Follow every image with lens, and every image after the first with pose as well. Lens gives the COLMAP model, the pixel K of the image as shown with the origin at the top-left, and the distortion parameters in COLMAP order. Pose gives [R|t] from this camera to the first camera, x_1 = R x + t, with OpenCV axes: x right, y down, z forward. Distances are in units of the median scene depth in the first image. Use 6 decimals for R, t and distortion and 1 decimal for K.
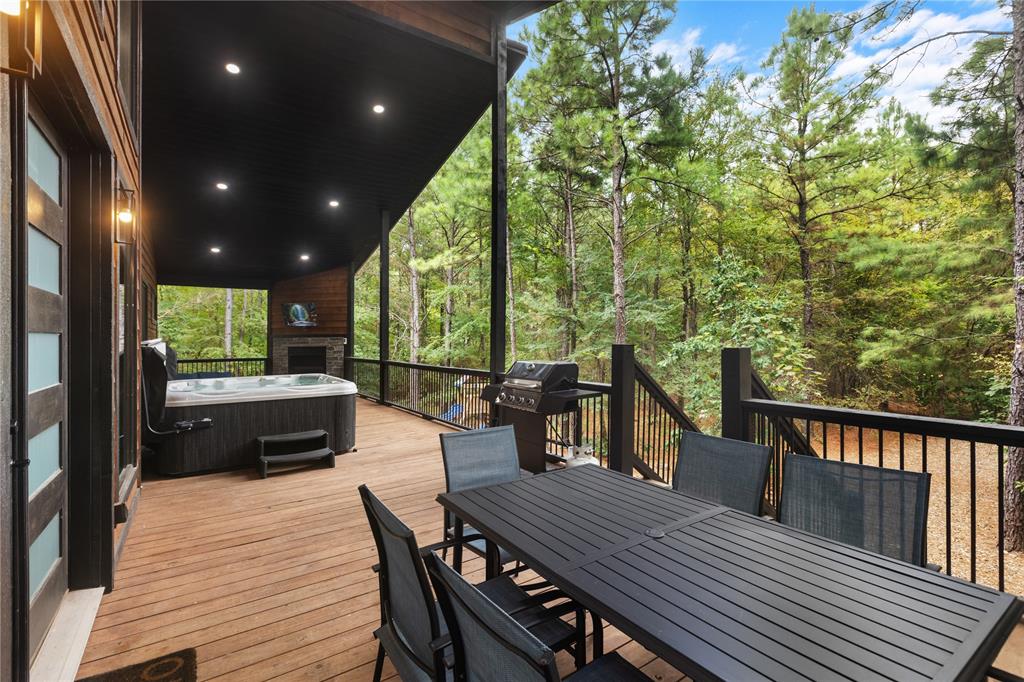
lens RADIAL K [[457.3, 0, 505.7], [0, 457.3, 336.5], [0, 0, 1]] dist [0.002082, 0.001053]
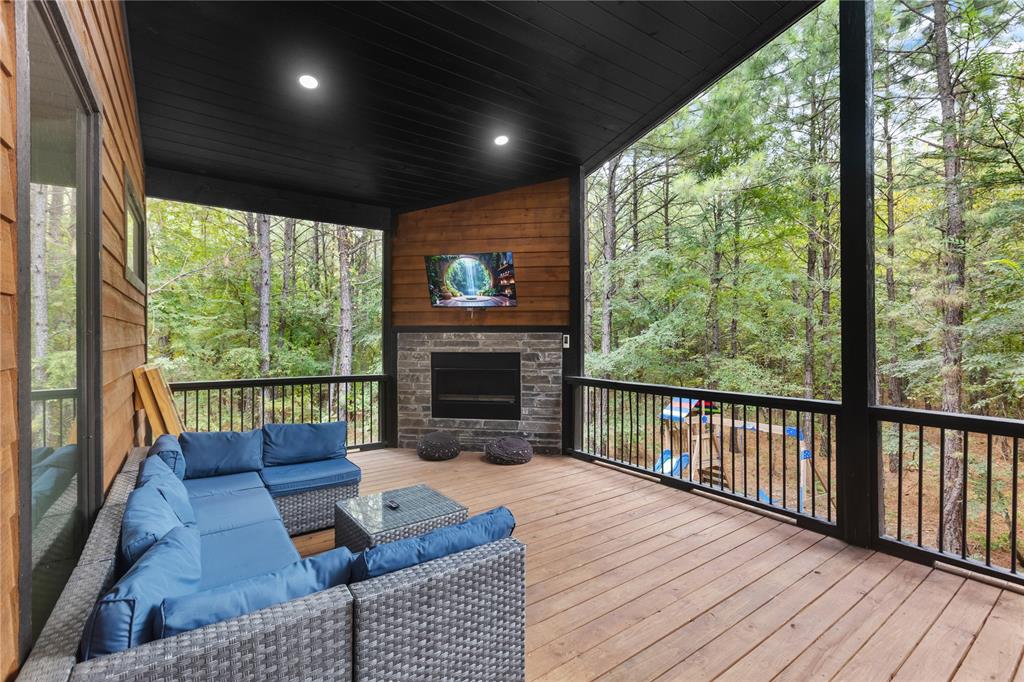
lens RADIAL K [[457.3, 0, 533.3], [0, 457.3, 332.7], [0, 0, 1]] dist [0.002082, 0.001053]
pose [[0.999407, 0.000310, 0.034418, -0.391460], [-0.000559, 0.999974, 0.007211, -0.001129], [-0.034414, -0.007226, 0.999382, 0.534959]]
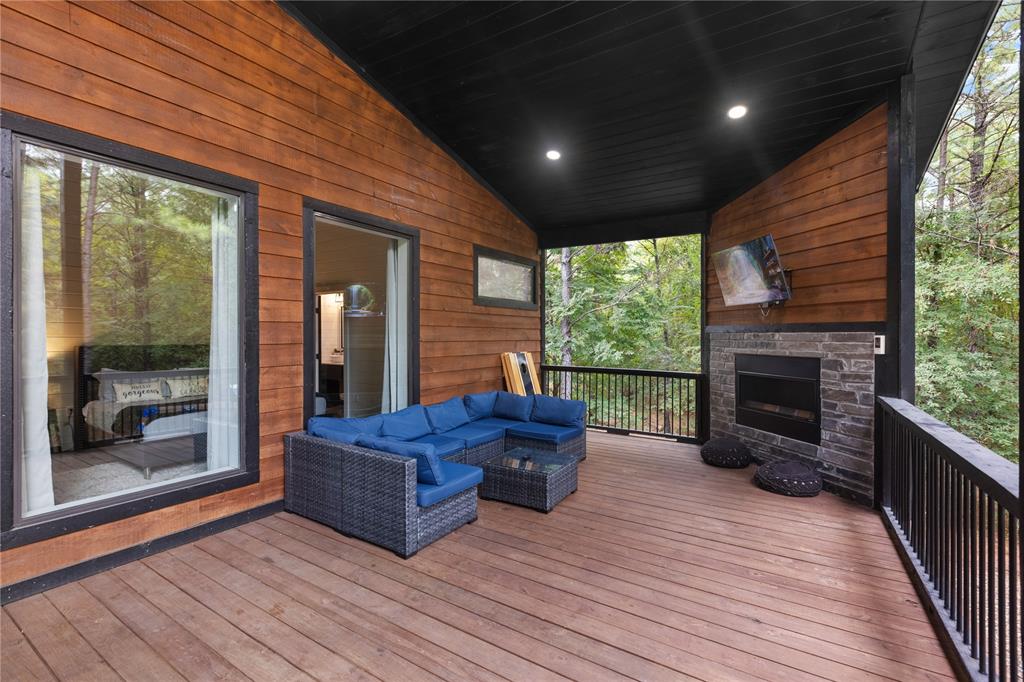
lens RADIAL K [[457.3, 0, 501.1], [0, 457.3, 336.3], [0, 0, 1]] dist [0.002082, 0.001053]
pose [[0.390394, 0.002997, -0.920643, -0.160966], [0.008911, 0.999936, 0.007033, 0.000561], [0.920605, -0.010949, 0.390342, 0.629242]]
